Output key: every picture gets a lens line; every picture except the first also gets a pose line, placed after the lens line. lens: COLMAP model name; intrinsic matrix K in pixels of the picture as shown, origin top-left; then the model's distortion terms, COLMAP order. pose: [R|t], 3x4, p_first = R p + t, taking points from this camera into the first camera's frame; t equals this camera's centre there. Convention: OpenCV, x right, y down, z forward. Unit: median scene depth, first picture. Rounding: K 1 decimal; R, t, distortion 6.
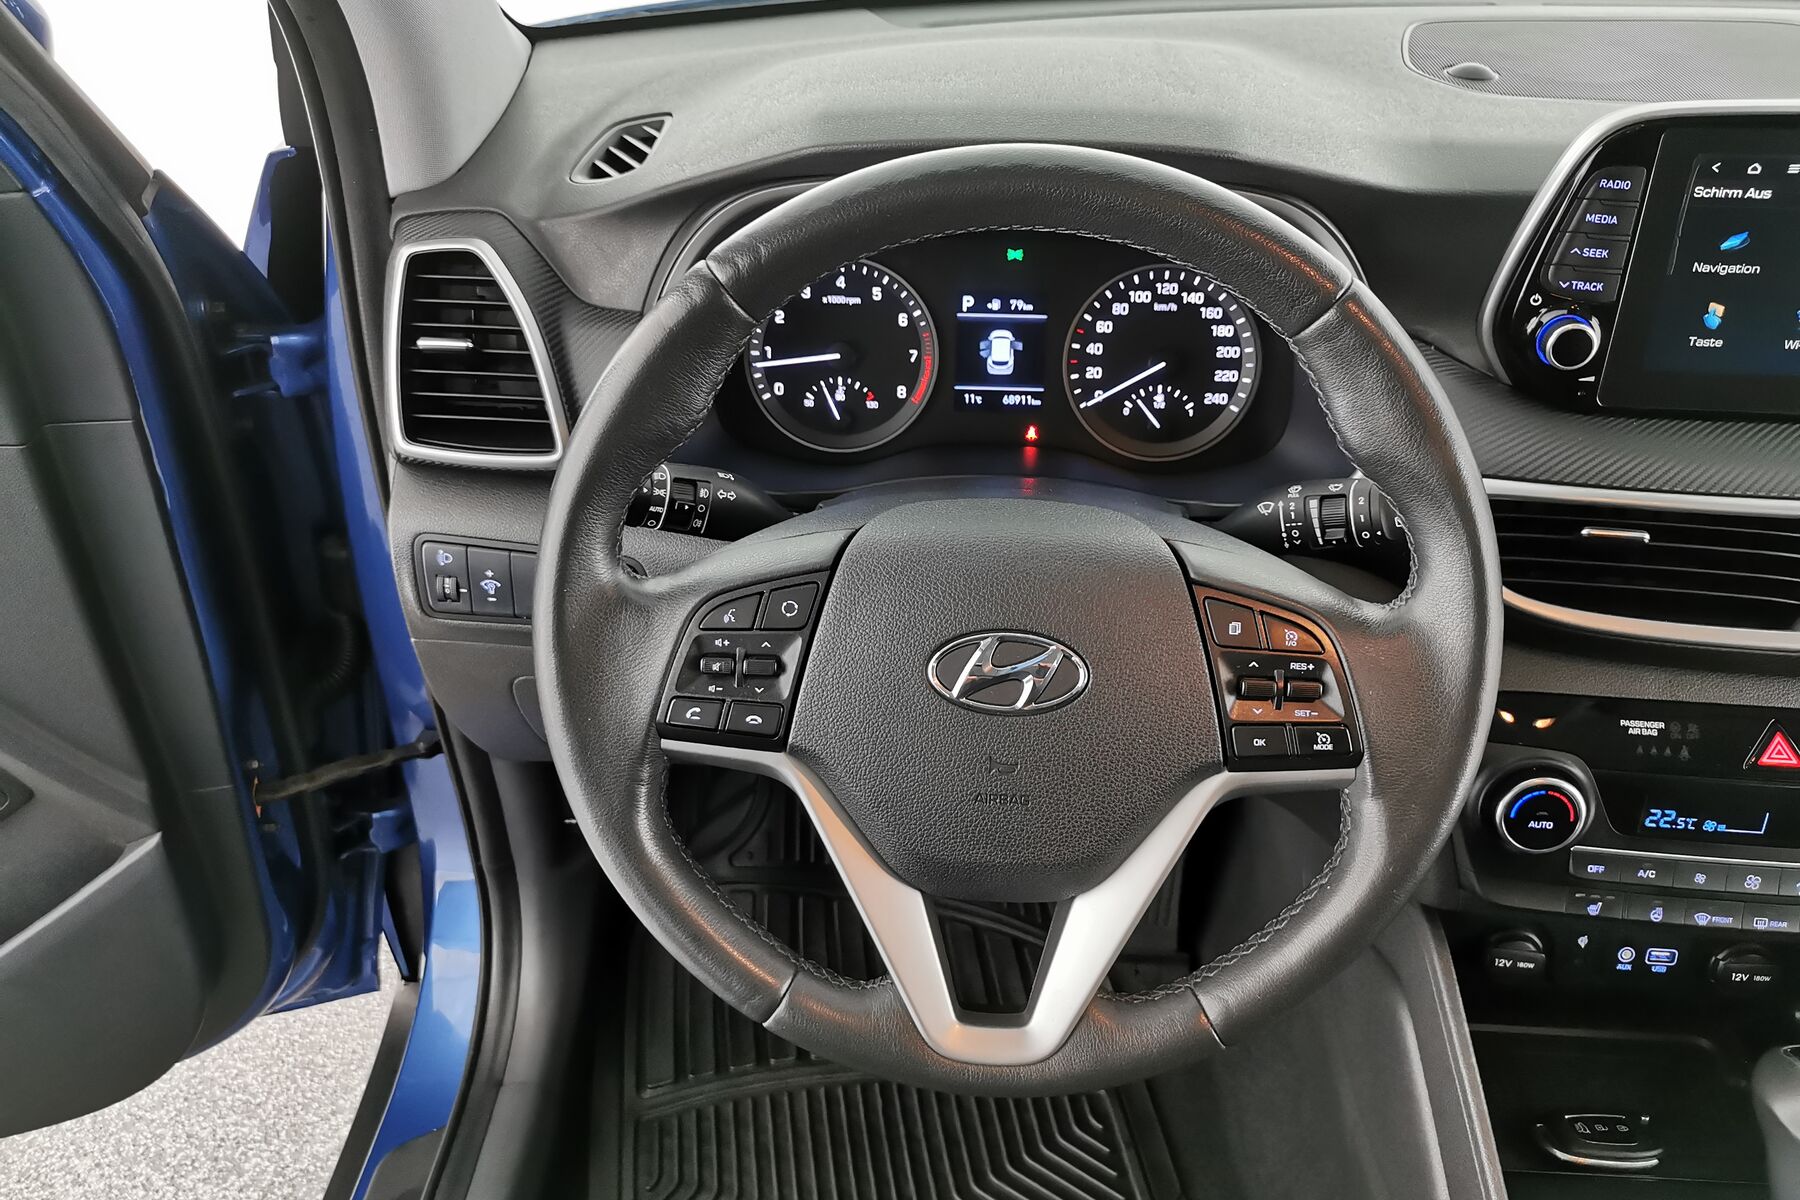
lens RADIAL K [[1393.5, 0, 891.0], [0, 1393.5, 594.6], [0, 0, 1]] dist [0.037132, -0.036237]
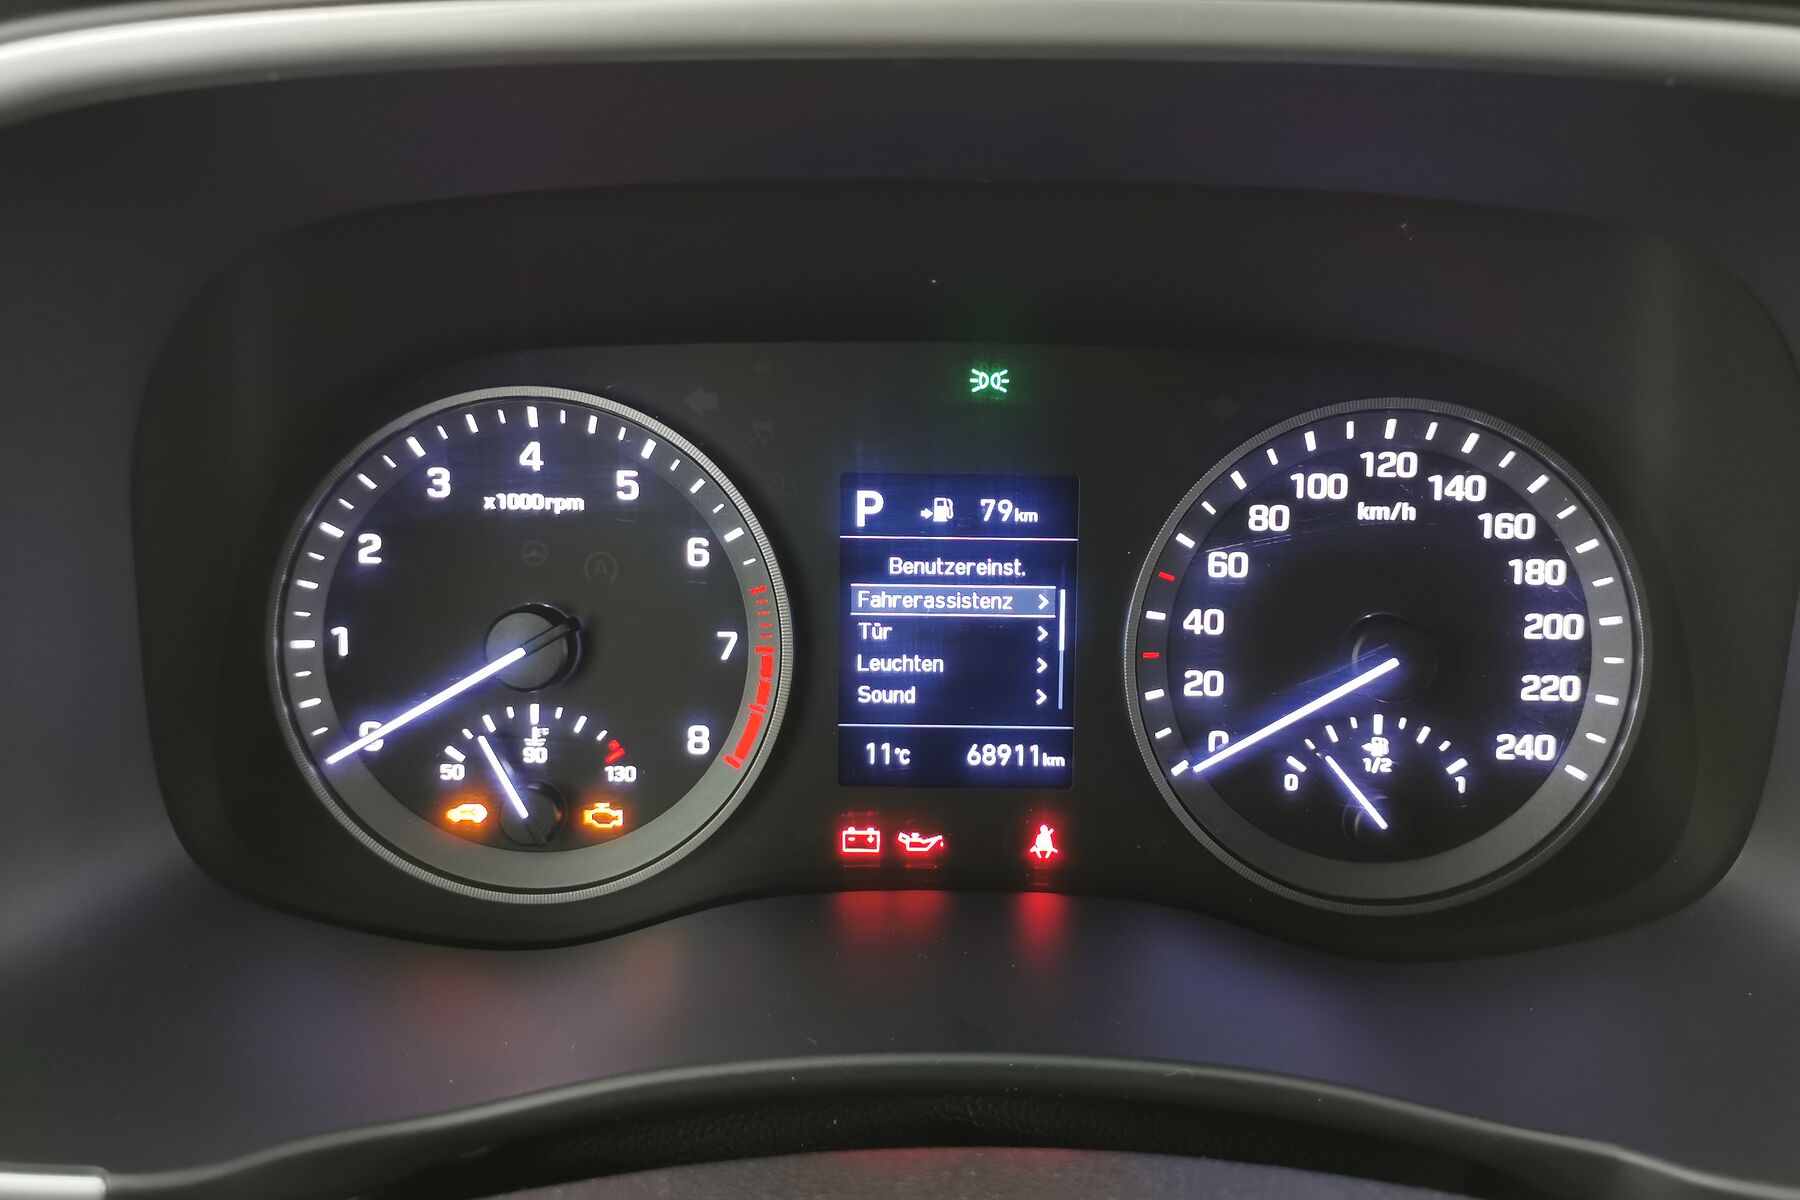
lens RADIAL K [[1393.5, 0, 901.1], [0, 1393.5, 608.0], [0, 0, 1]] dist [0.037132, -0.036237]
pose [[0.998970, -0.013615, 0.043283, 0.047572], [0.019819, 0.989039, -0.146319, -0.126683], [-0.040817, 0.147027, 0.988290, 0.631443]]
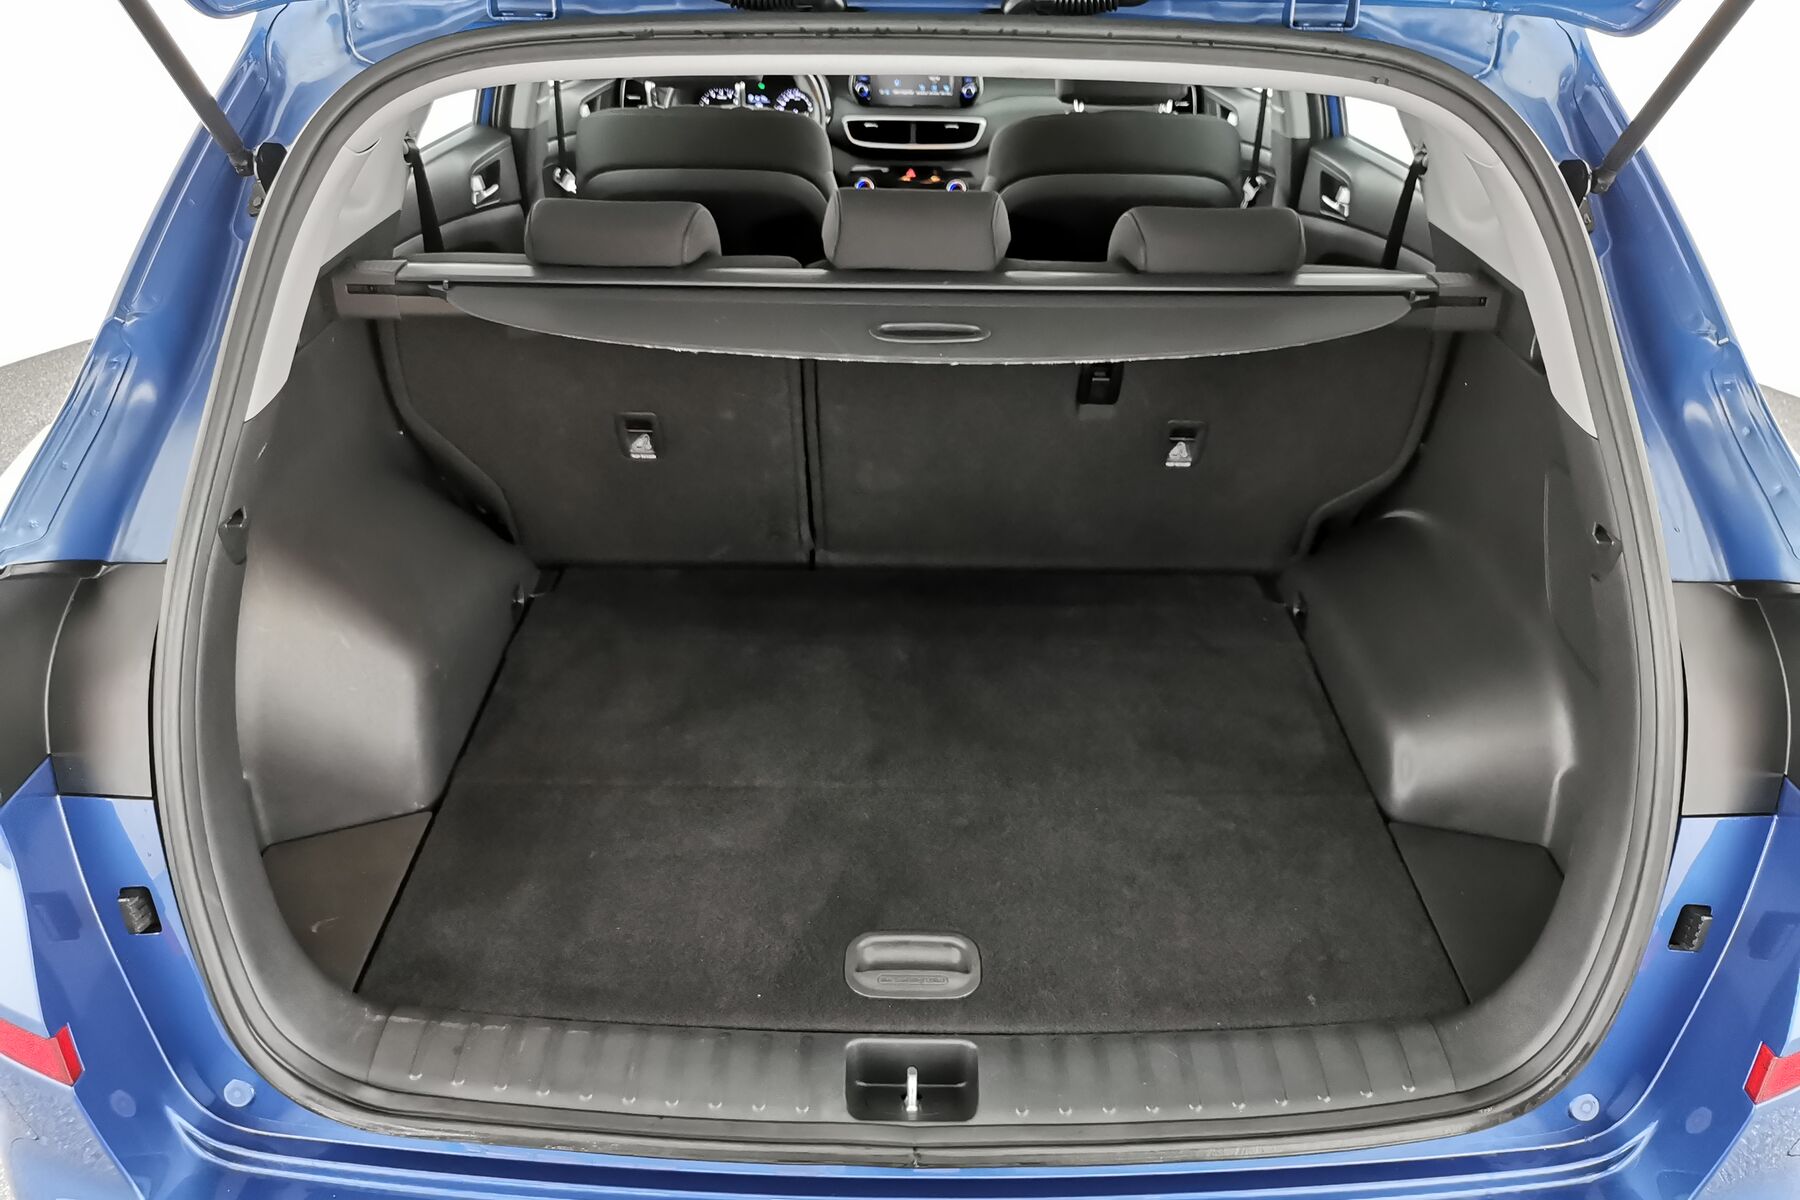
lens RADIAL K [[1393.5, 0, 901.2], [0, 1393.5, 598.6], [0, 0, 1]] dist [0.037132, -0.036237]
pose [[0.999122, -0.011255, 0.040367, 0.324534], [0.015925, 0.992971, -0.117286, 1.828774], [-0.038763, 0.117825, 0.992277, -3.107964]]
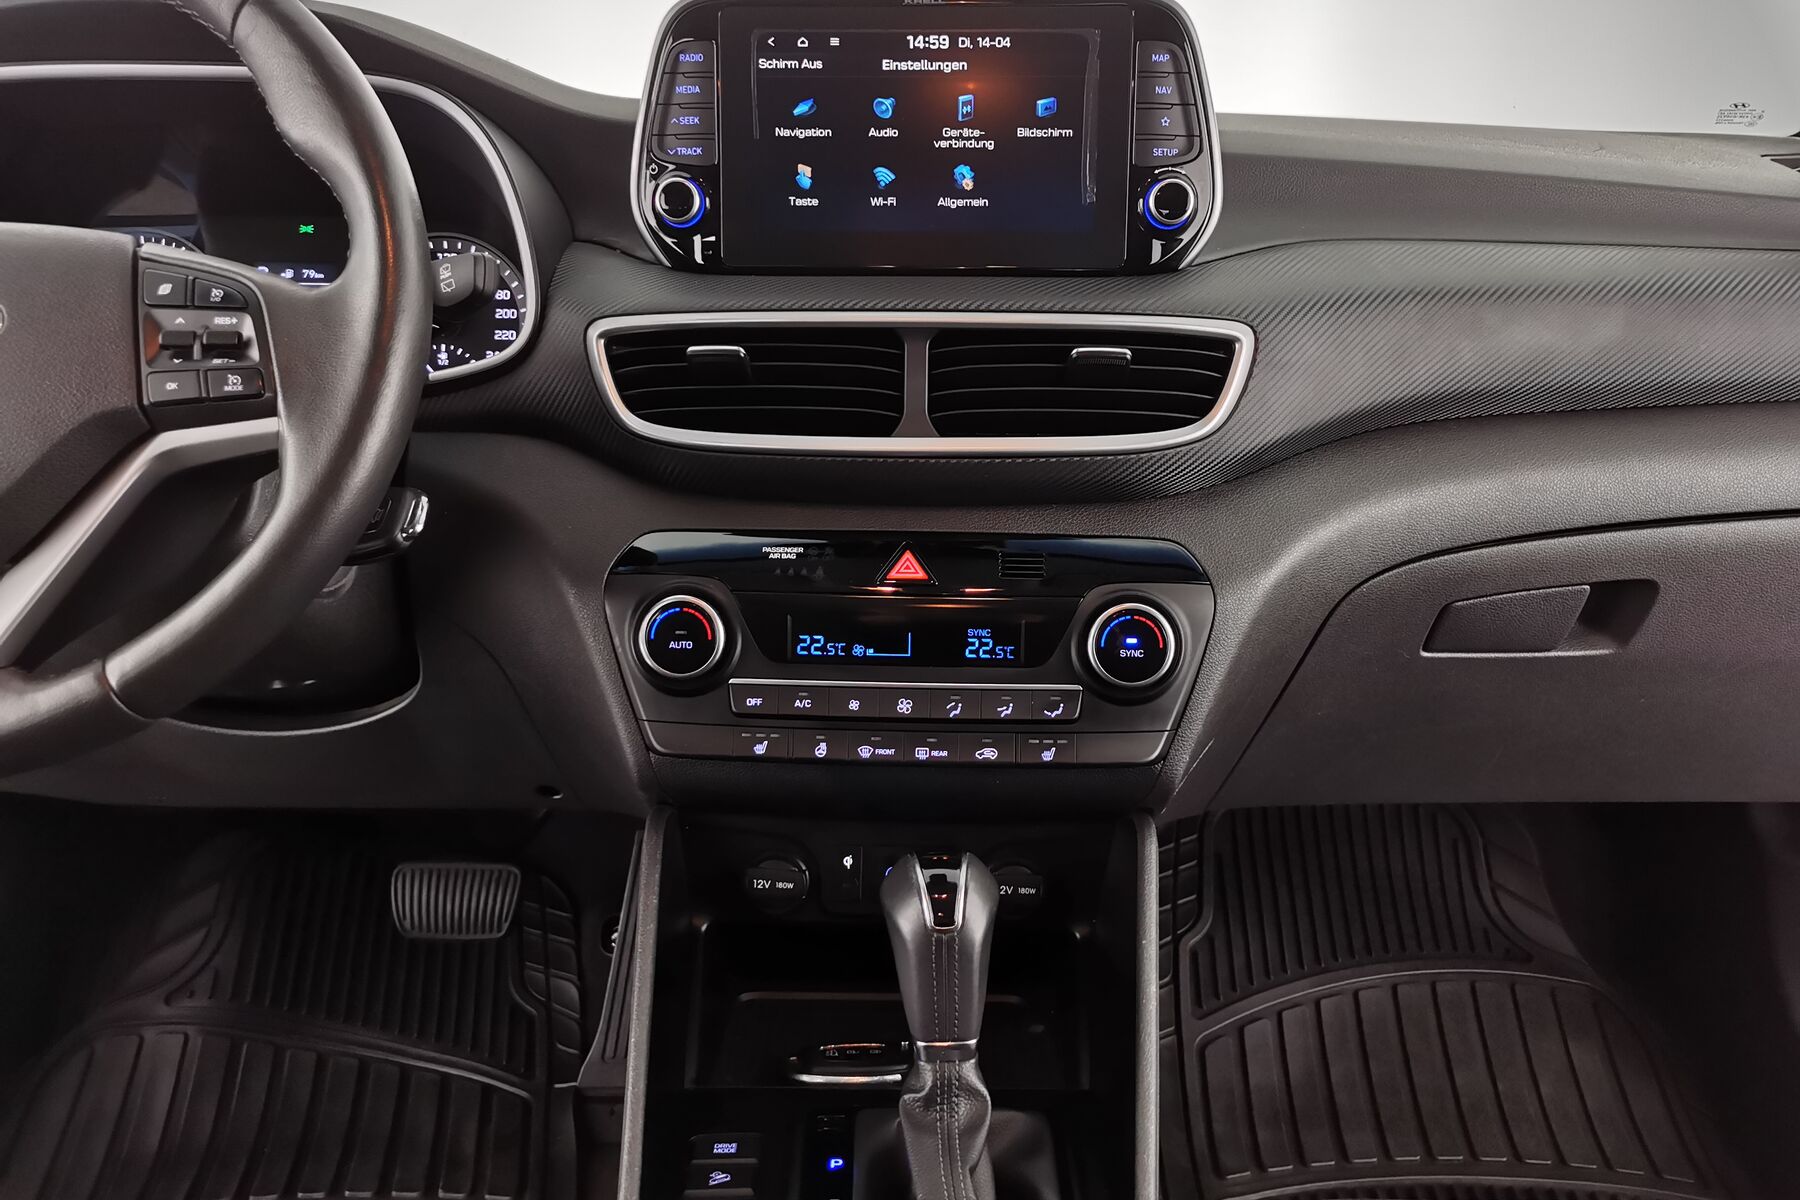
lens RADIAL K [[1393.5, 0, 903.8], [0, 1393.5, 607.2], [0, 0, 1]] dist [0.037132, -0.036237]
pose [[0.998202, -0.010152, 0.059072, 0.481380], [0.028608, 0.946747, -0.320706, 0.393445], [-0.052670, 0.321820, 0.945335, 0.042347]]
